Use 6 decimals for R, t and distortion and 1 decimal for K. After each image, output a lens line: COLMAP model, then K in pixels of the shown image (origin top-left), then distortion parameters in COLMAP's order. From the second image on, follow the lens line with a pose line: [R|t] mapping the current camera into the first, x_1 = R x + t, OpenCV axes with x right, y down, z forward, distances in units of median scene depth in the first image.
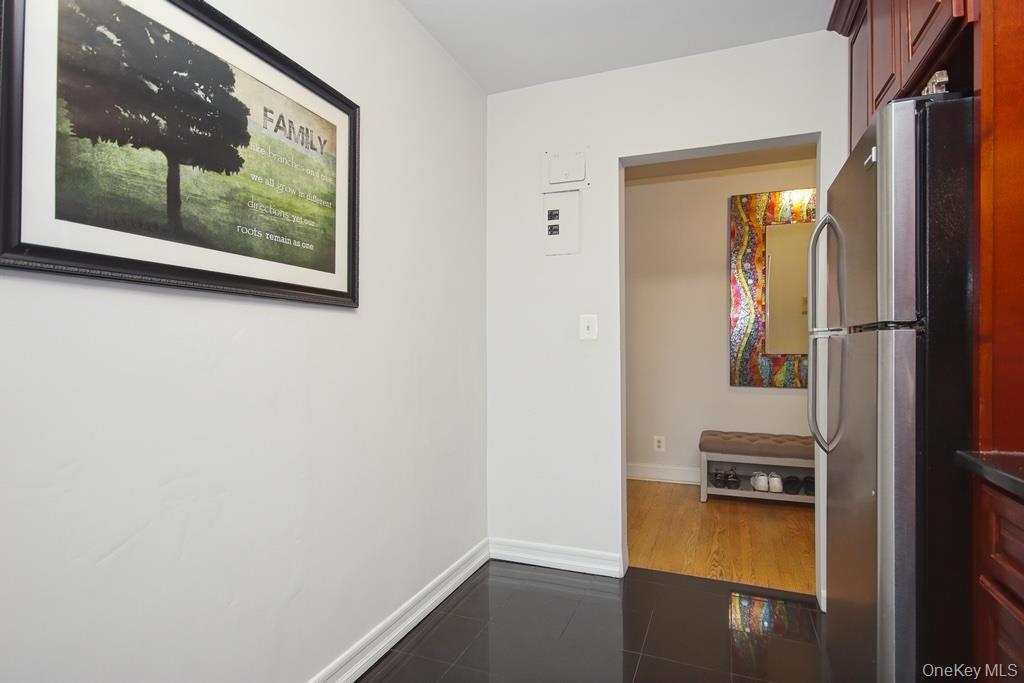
lens RADIAL K [[537.8, 0, 513.0], [0, 537.8, 343.7], [0, 0, 1]] dist [0.013530, -0.000369]
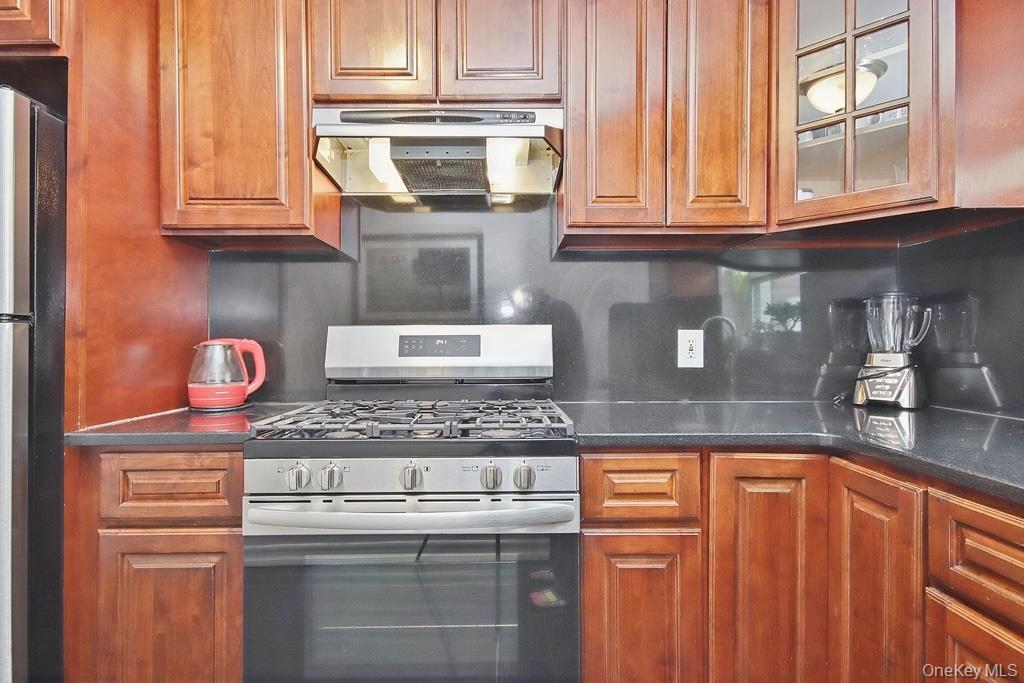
lens RADIAL K [[537.8, 0, 509.0], [0, 537.8, 341.3], [0, 0, 1]] dist [0.013530, -0.000369]
pose [[-0.369916, 0.009637, 0.929015, -0.391049], [0.002703, 0.999953, -0.009296, 0.013830], [-0.929061, -0.000928, -0.369925, 0.390767]]
